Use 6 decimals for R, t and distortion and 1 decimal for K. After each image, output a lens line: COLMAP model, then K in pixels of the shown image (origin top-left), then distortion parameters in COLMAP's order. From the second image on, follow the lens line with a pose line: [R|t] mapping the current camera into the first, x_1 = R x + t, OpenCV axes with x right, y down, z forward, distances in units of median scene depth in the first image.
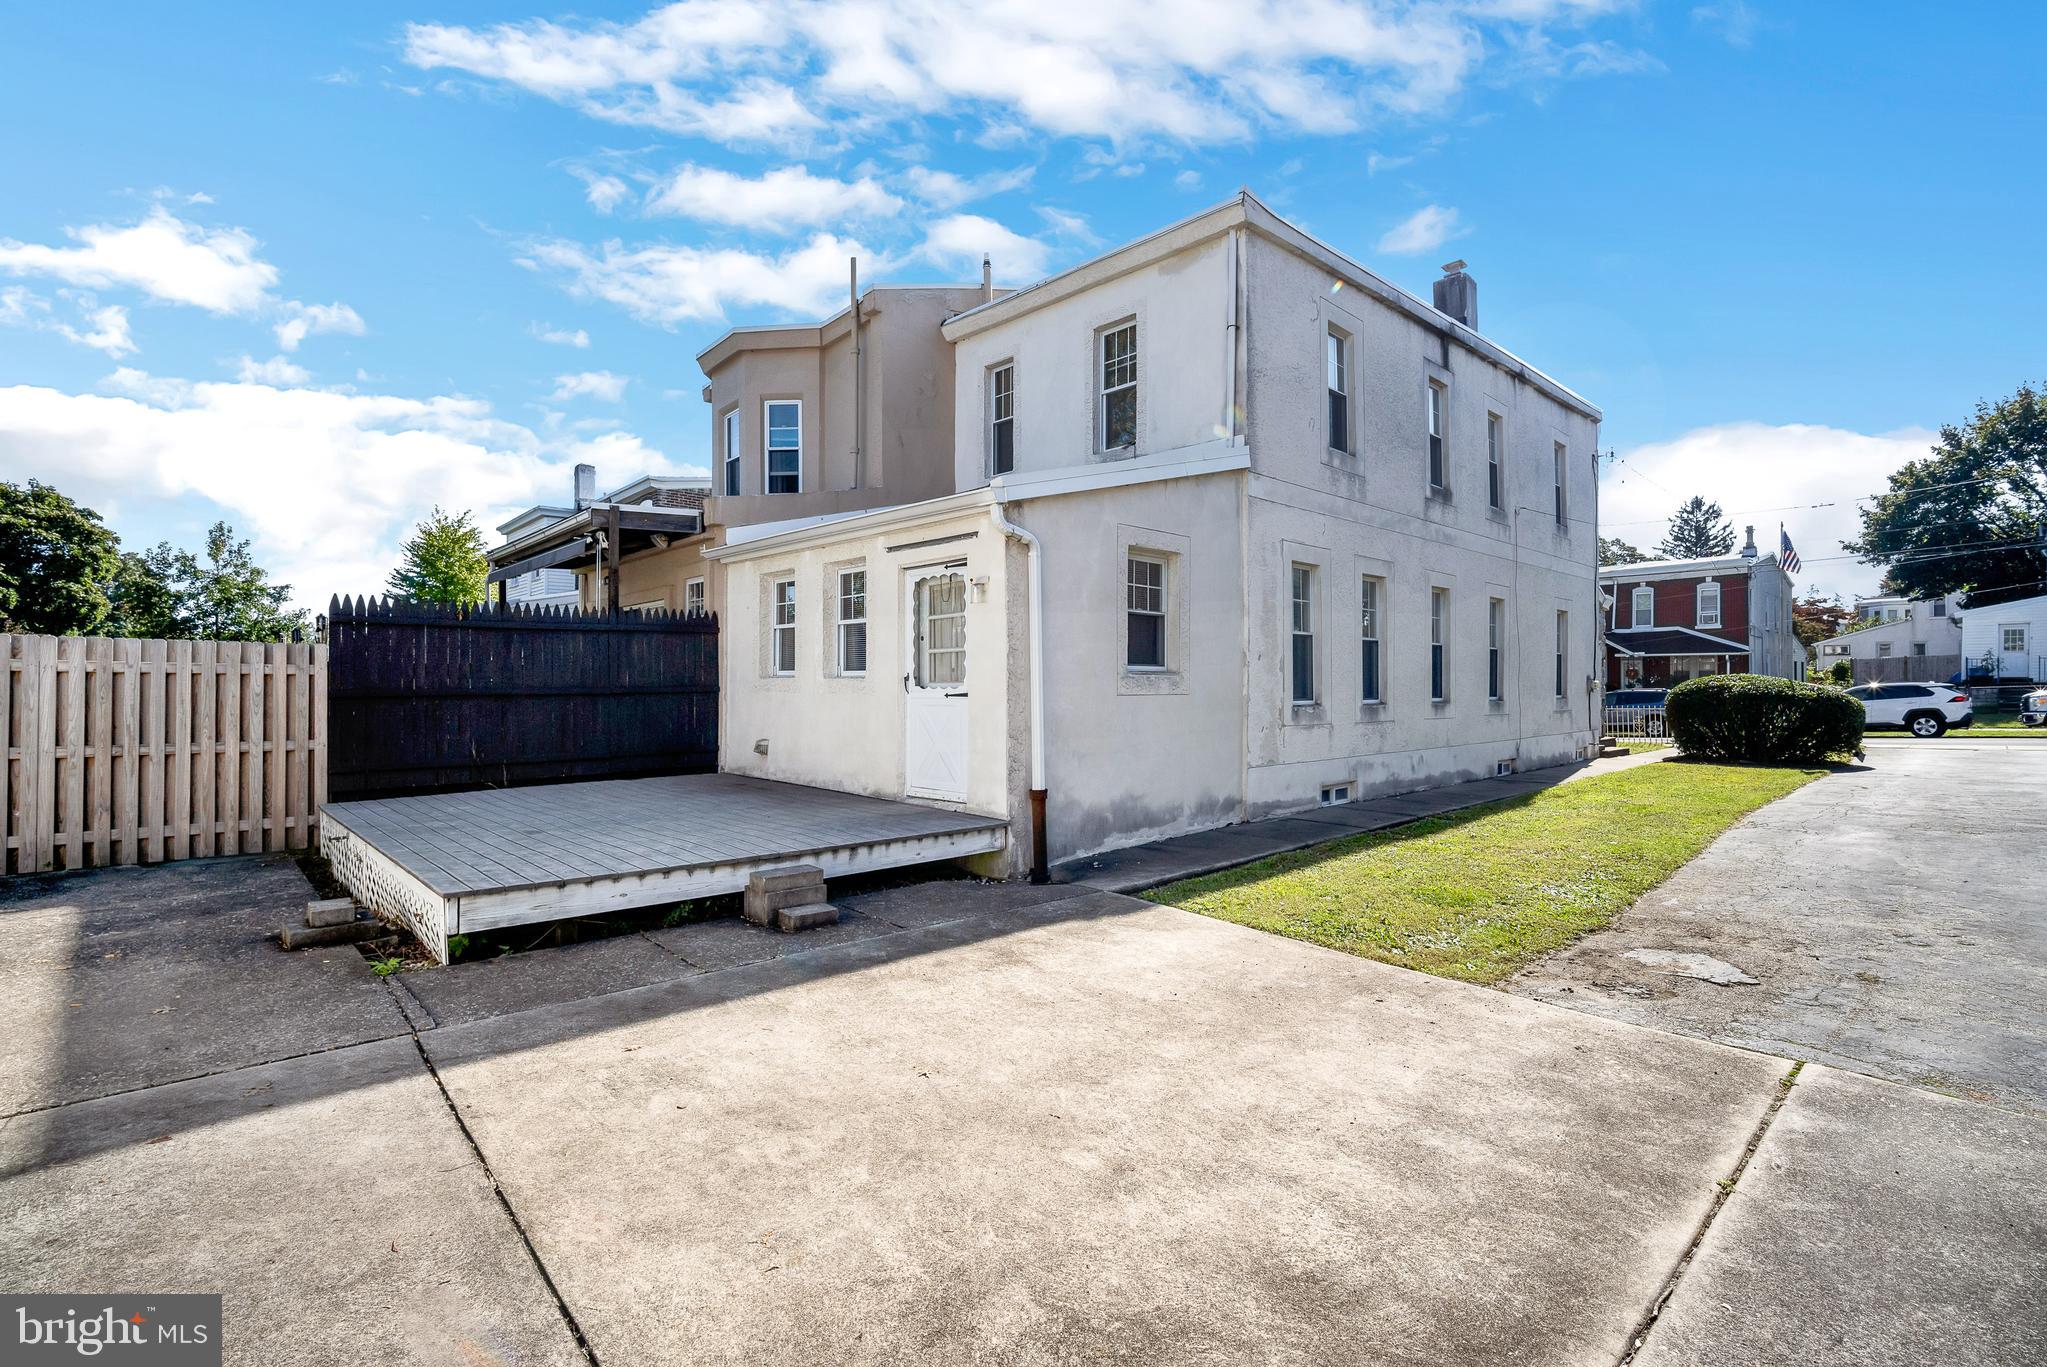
lens RADIAL K [[920.5, 0, 1023.5], [0, 920.5, 683.5], [0, 0, 1]] dist [-0.000218, -0.000003]
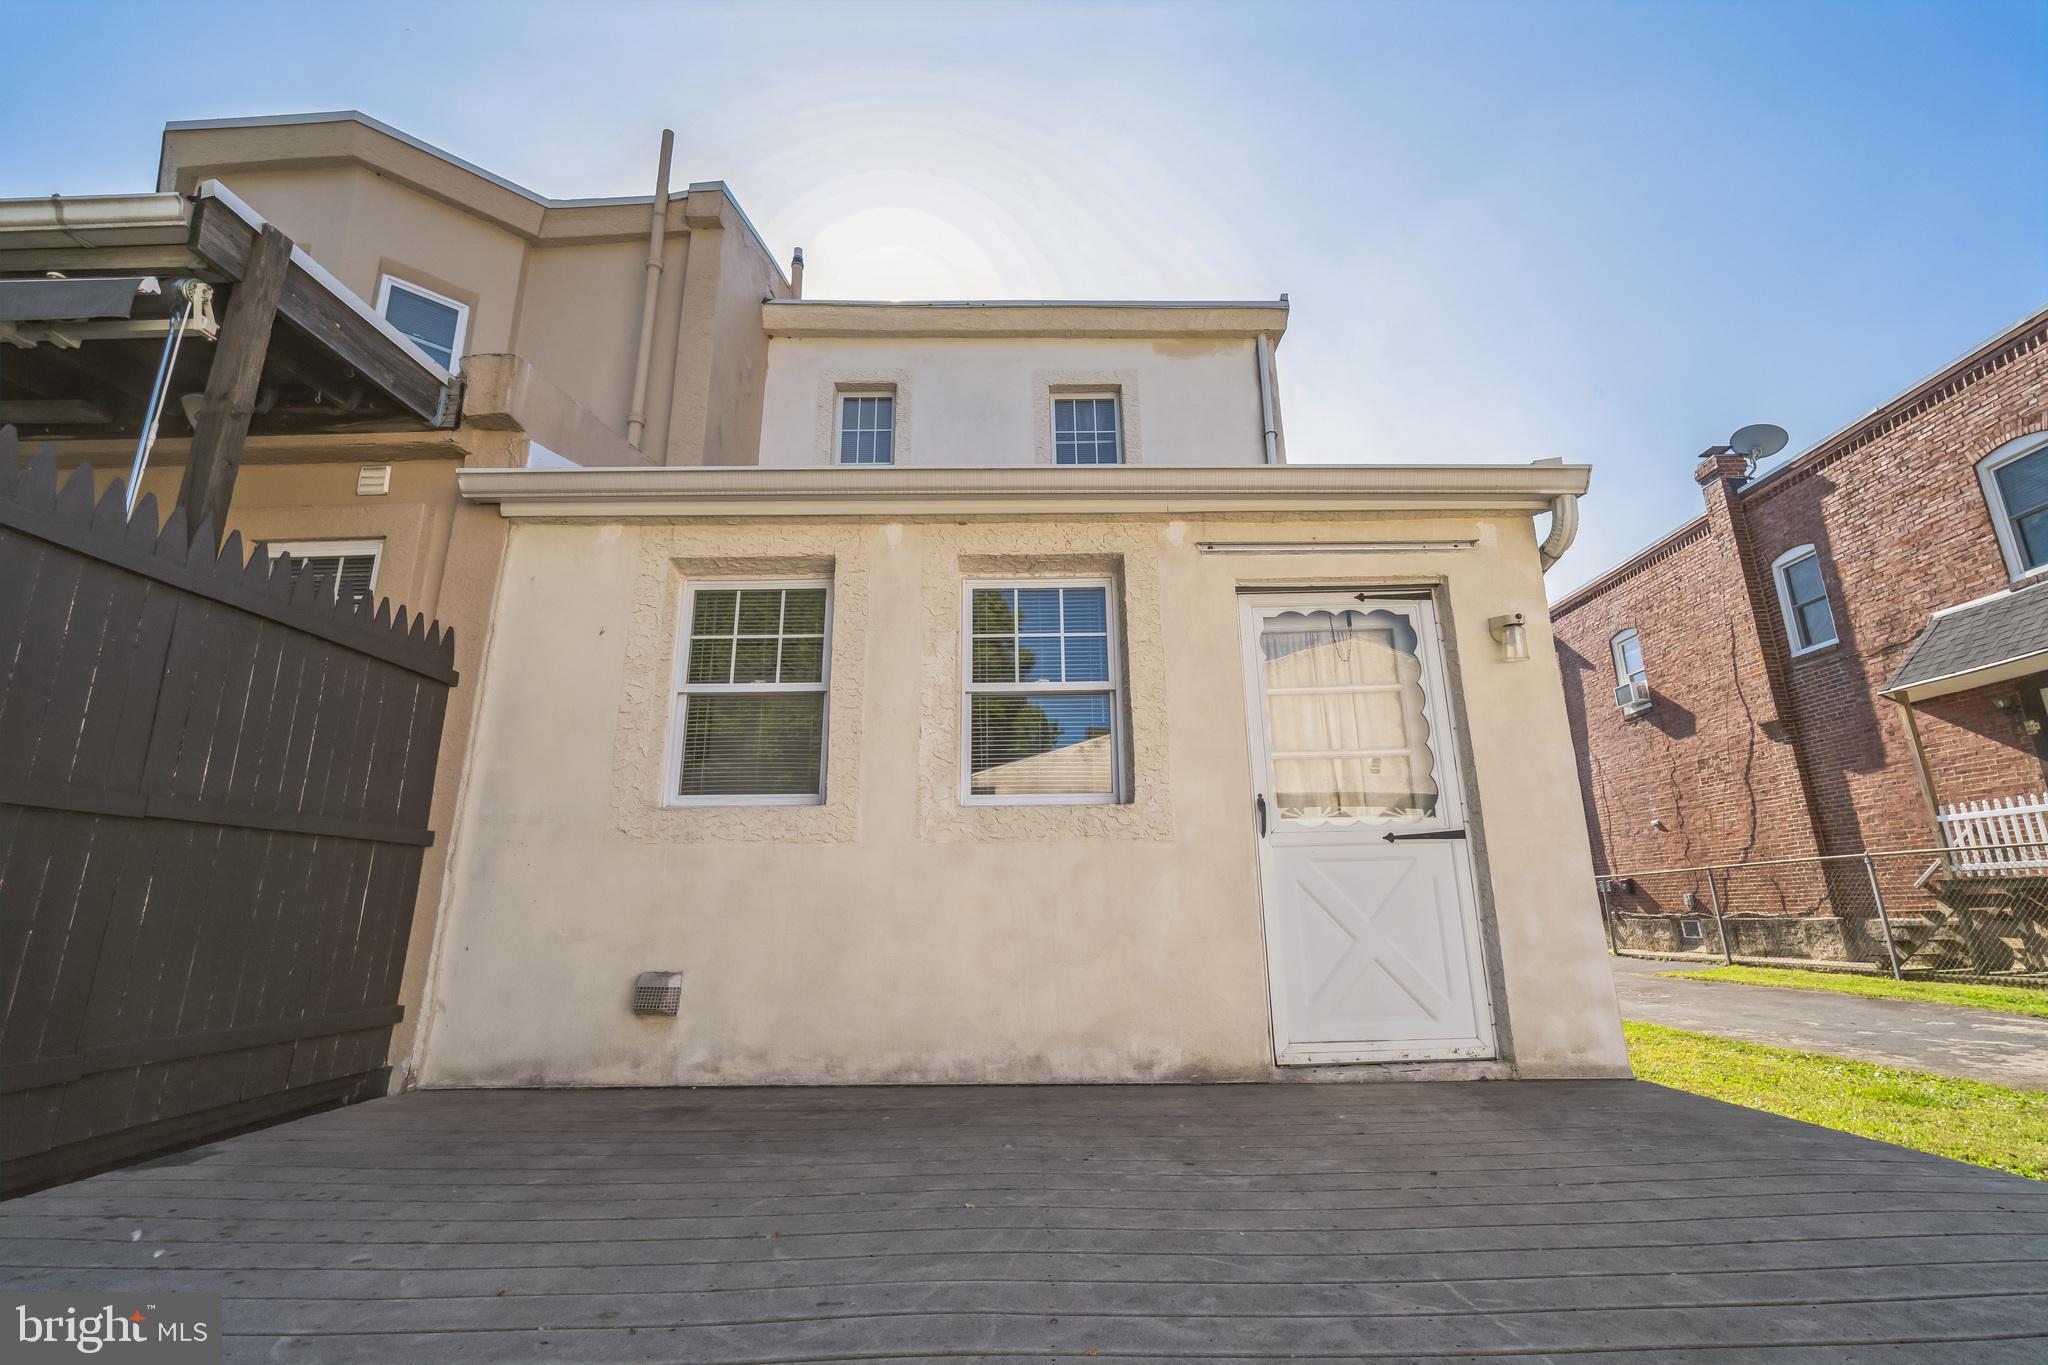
lens RADIAL K [[904.8, 0, 1024.0], [0, 904.8, 682.5], [0, 0, 1]] dist [-0.000935, -0.000011]
pose [[0.701315, 0.177133, 0.690494, -0.432061], [0.006447, 0.967020, -0.254619, 0.040075], [-0.712823, 0.183020, 0.677043, 0.599343]]
